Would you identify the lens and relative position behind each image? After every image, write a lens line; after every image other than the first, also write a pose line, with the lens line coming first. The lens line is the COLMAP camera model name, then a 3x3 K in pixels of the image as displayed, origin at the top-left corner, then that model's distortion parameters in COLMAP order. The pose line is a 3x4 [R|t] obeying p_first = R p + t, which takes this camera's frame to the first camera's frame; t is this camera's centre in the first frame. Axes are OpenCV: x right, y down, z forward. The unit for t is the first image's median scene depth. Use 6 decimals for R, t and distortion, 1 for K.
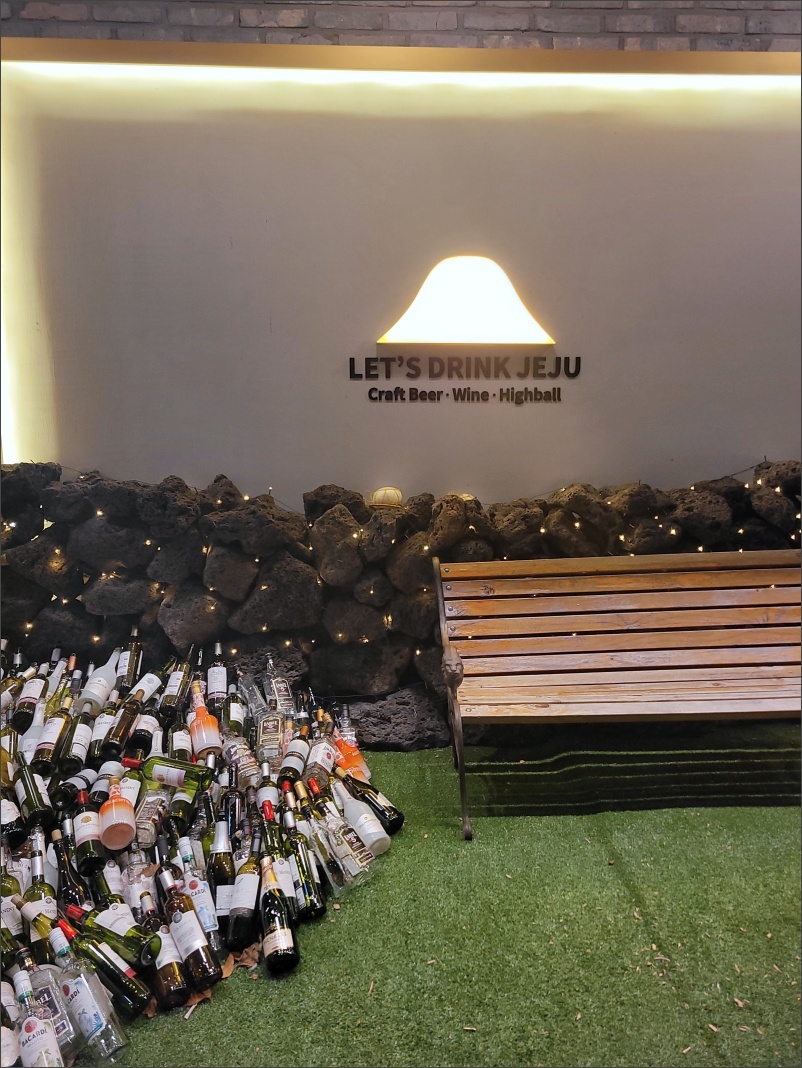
lens RADIAL K [[795.5, 0, 408.5], [0, 795.5, 538.0], [0, 0, 1]] dist [0.043978, -0.002499]
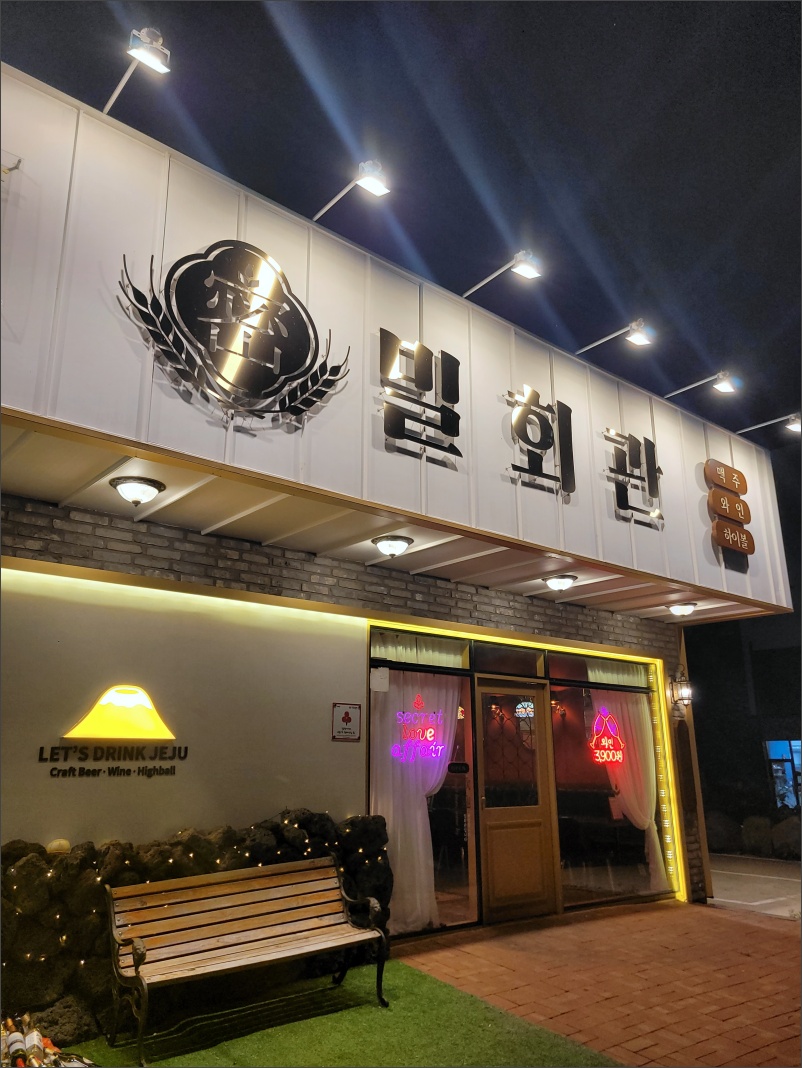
lens RADIAL K [[795.5, 0, 408.5], [0, 795.5, 538.0], [0, 0, 1]] dist [0.043978, -0.002499]
pose [[0.784751, 0.166368, 0.597066, -0.514095], [0.099352, 0.917083, -0.386120, 0.065677], [-0.611797, 0.362328, 0.703152, -0.635233]]
